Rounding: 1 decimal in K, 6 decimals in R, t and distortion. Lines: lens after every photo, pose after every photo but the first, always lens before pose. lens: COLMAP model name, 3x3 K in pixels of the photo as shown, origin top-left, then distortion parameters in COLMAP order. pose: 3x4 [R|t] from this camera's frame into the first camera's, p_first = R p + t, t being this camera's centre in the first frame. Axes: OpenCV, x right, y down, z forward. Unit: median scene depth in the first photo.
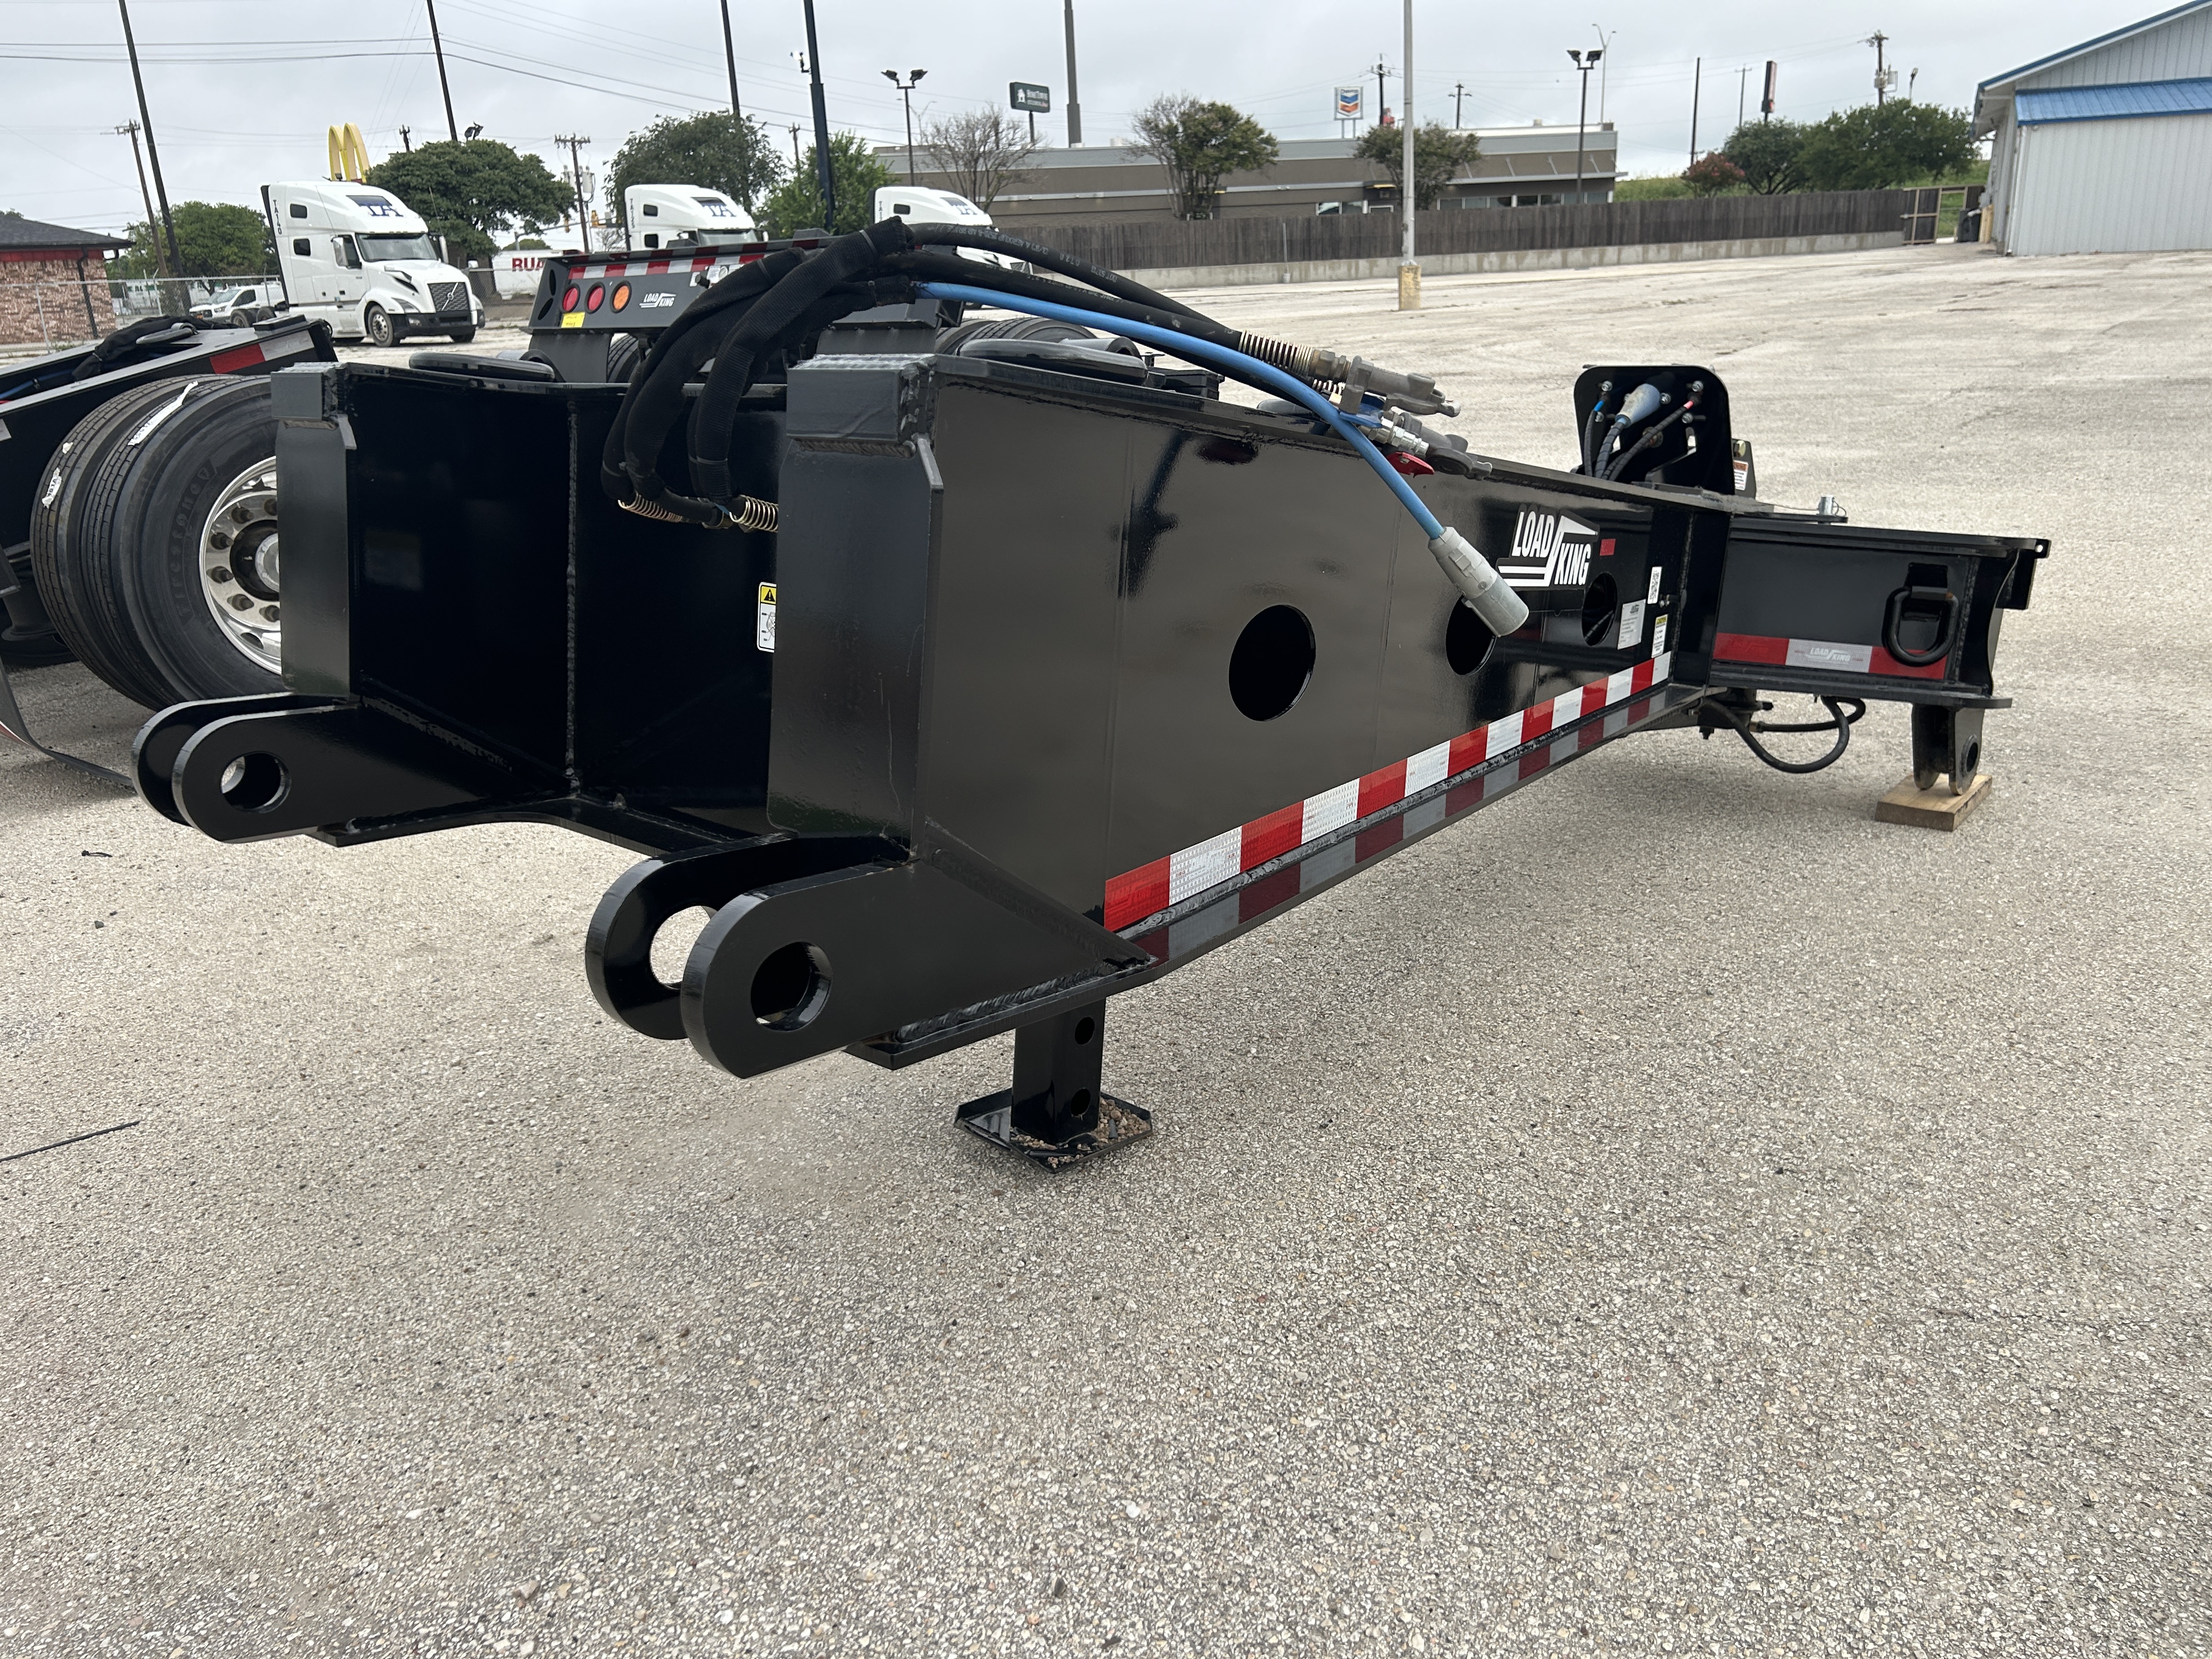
lens RADIAL K [[1608.3, 0, 1113.3], [0, 1608.3, 832.9], [0, 0, 1]] dist [0.019434, -0.000417]
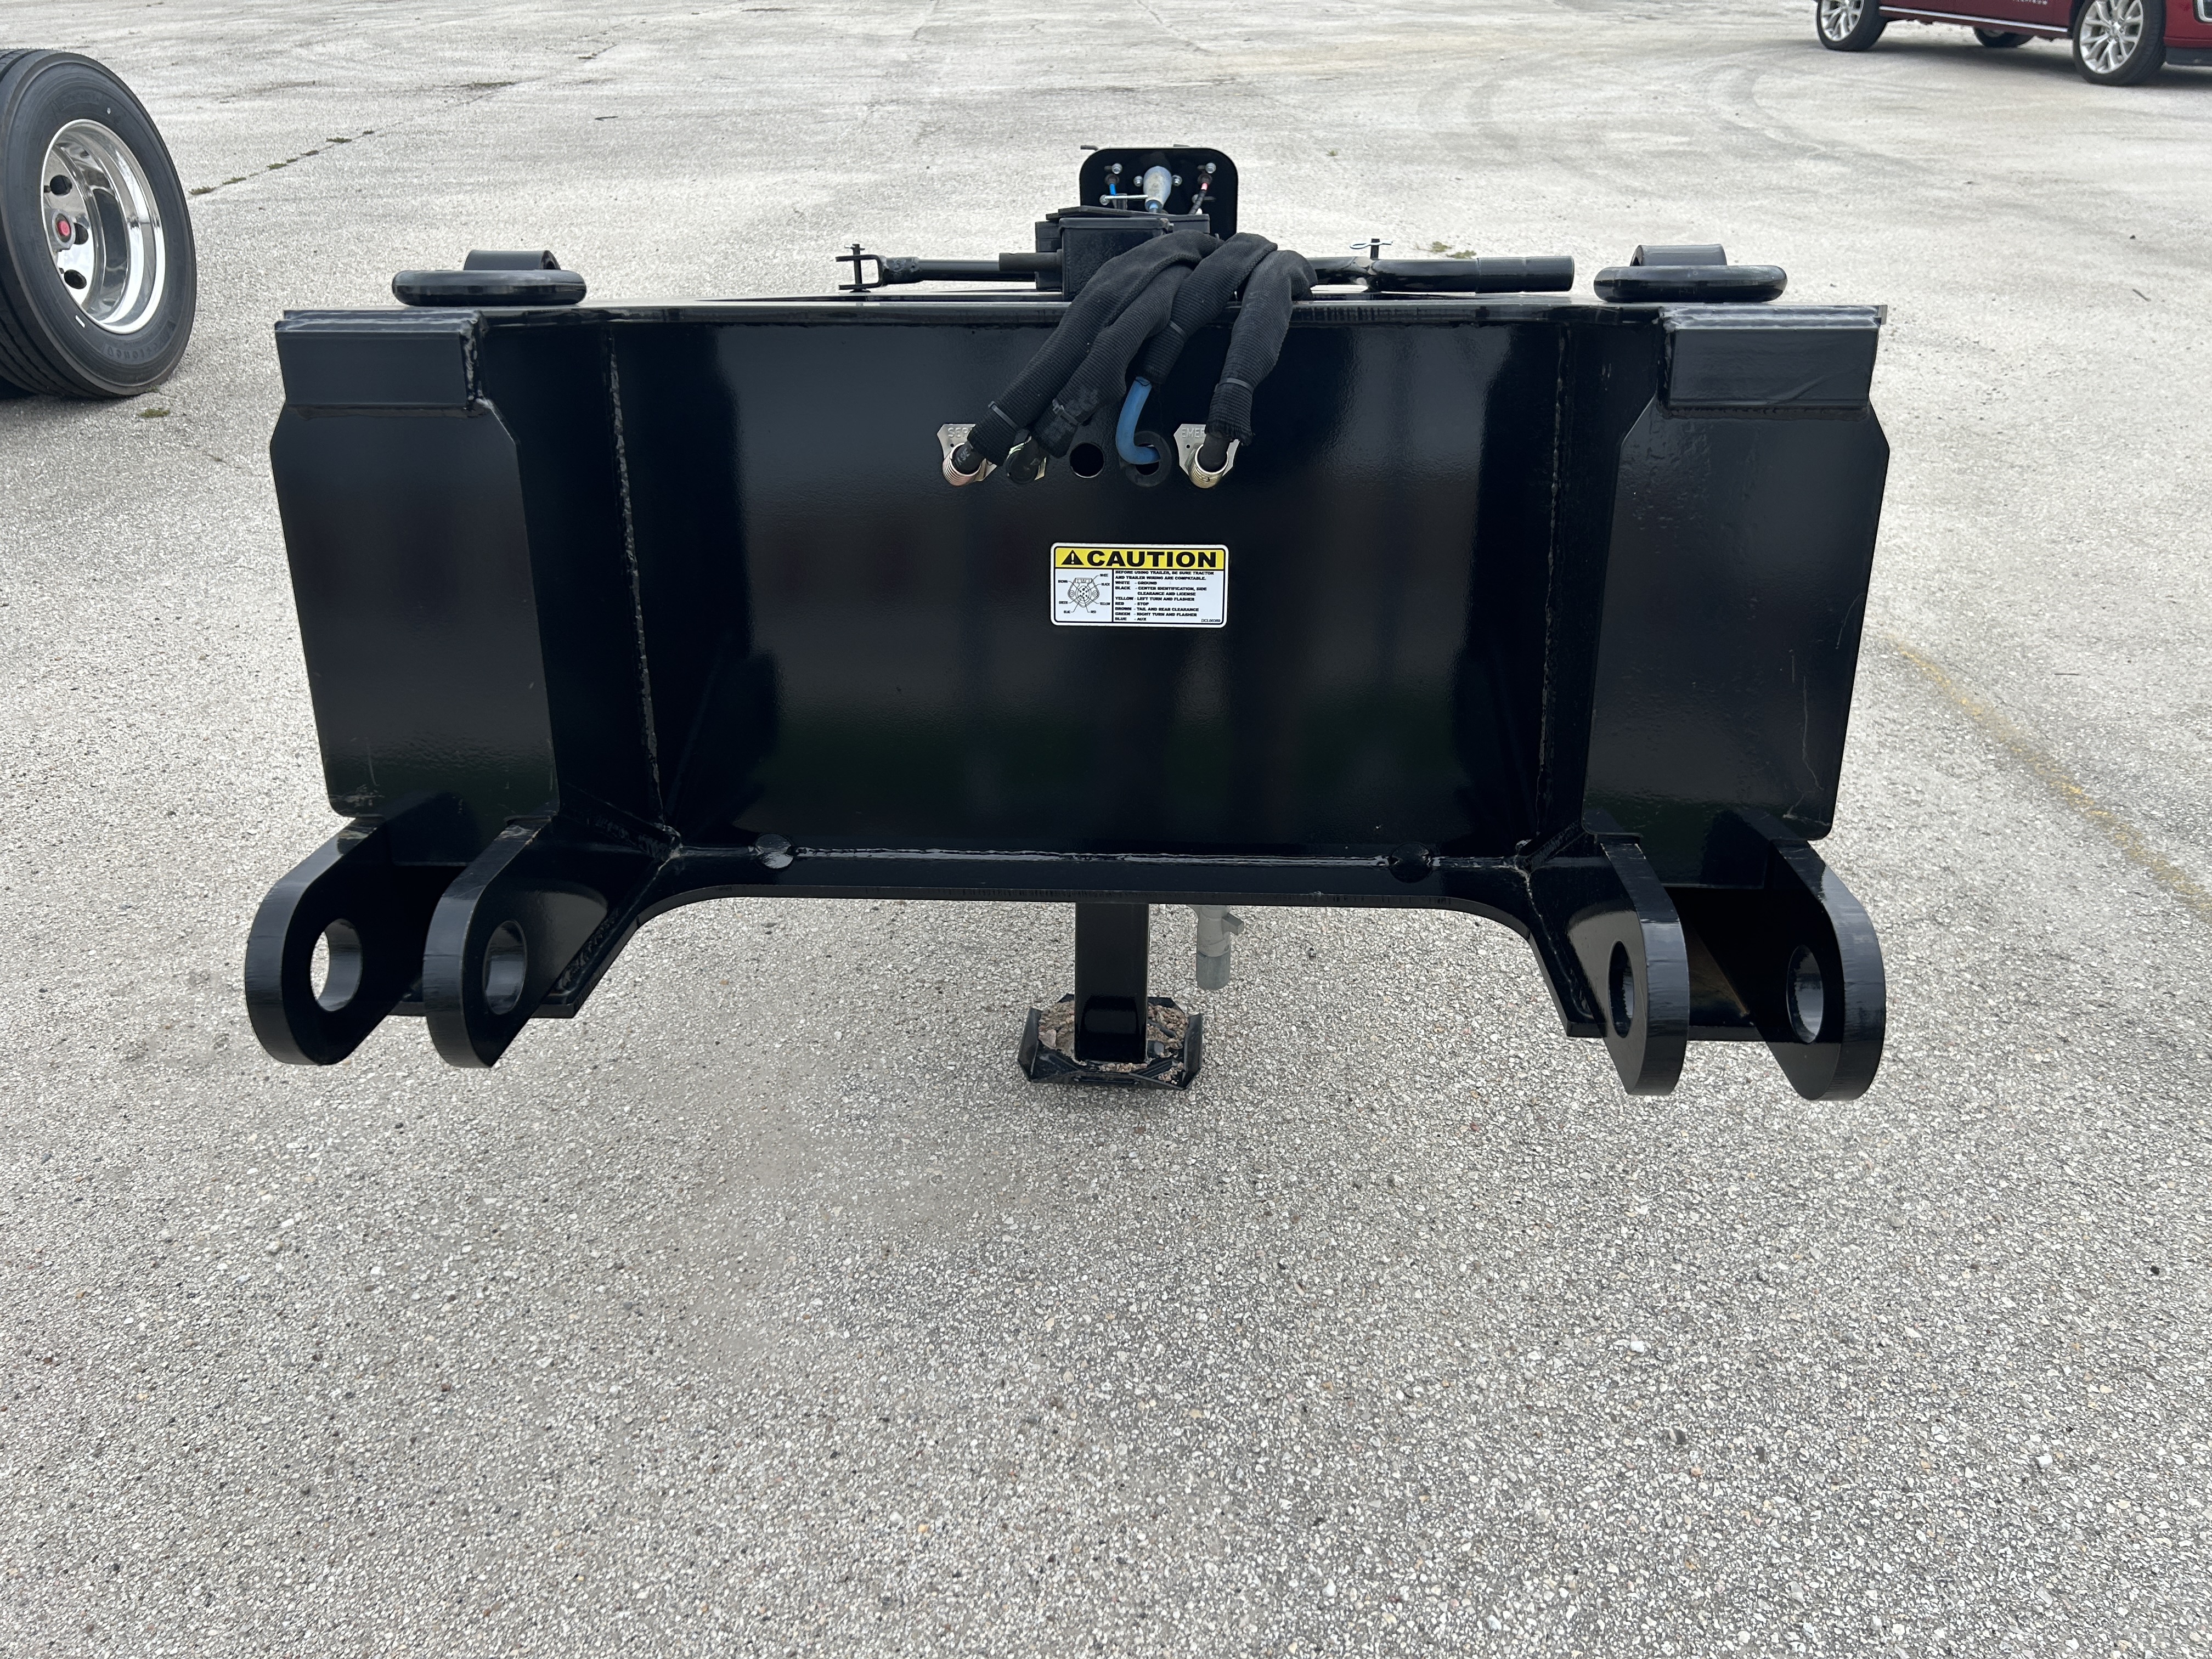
lens RADIAL K [[1608.3, 0, 1113.3], [0, 1608.3, 832.9], [0, 0, 1]] dist [0.019434, -0.000417]
pose [[0.789920, -0.270208, 0.550467, -0.543370], [0.178963, 0.960185, 0.214514, -0.146446], [-0.586513, -0.070936, 0.806827, 0.249789]]
